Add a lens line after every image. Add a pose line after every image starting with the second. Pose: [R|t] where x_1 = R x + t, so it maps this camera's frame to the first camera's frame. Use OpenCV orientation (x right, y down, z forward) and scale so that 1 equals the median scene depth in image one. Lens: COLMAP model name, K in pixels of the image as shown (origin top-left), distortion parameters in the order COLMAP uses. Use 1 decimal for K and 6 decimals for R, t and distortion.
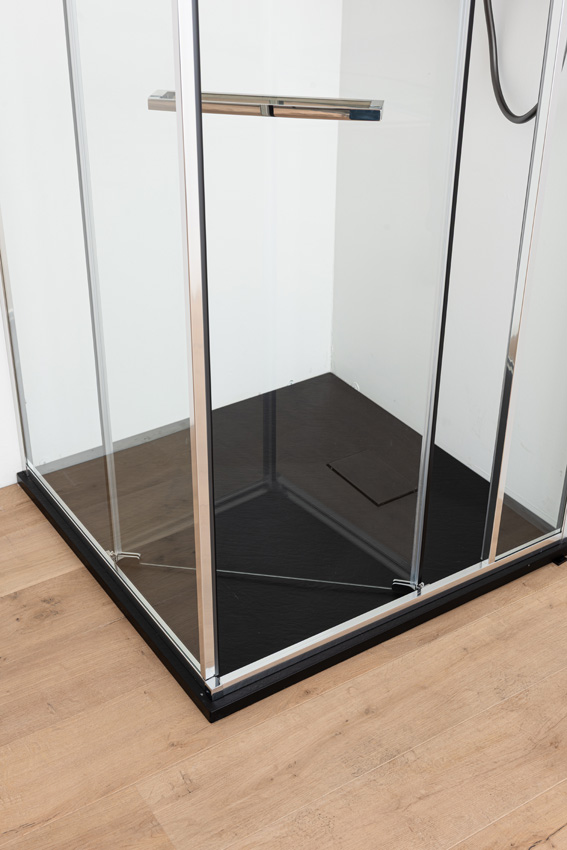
lens RADIAL K [[1093.4, 0, 285.9], [0, 1093.4, 424.6], [0, 0, 1]] dist [-0.007929, 0.000000]
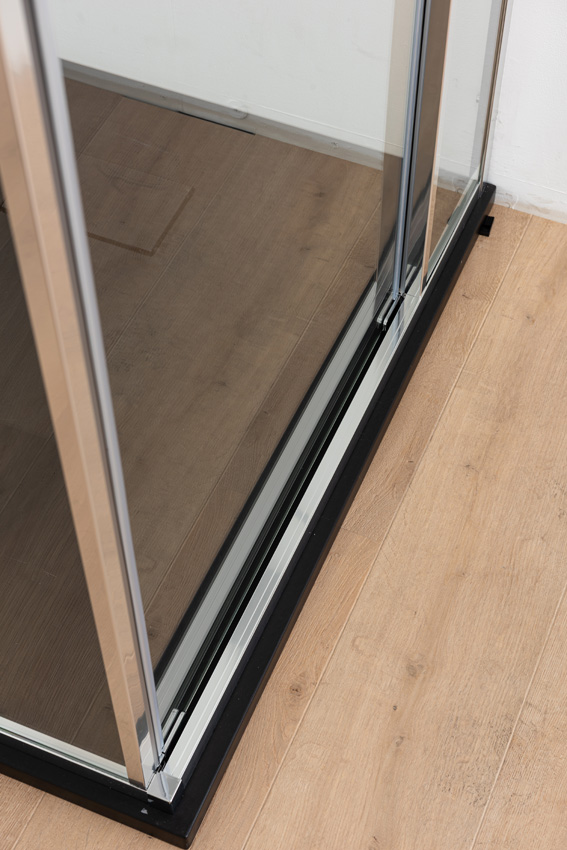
lens RADIAL K [[1569.3, 0, 281.5], [0, 1569.3, 427.5], [0, 0, 1]] dist [-0.063905, 0.000000]
pose [[0.841323, -0.428246, 0.329819, -0.177071], [0.291611, 0.873360, 0.390134, -0.155897], [-0.455124, -0.232050, 0.859660, 0.387856]]
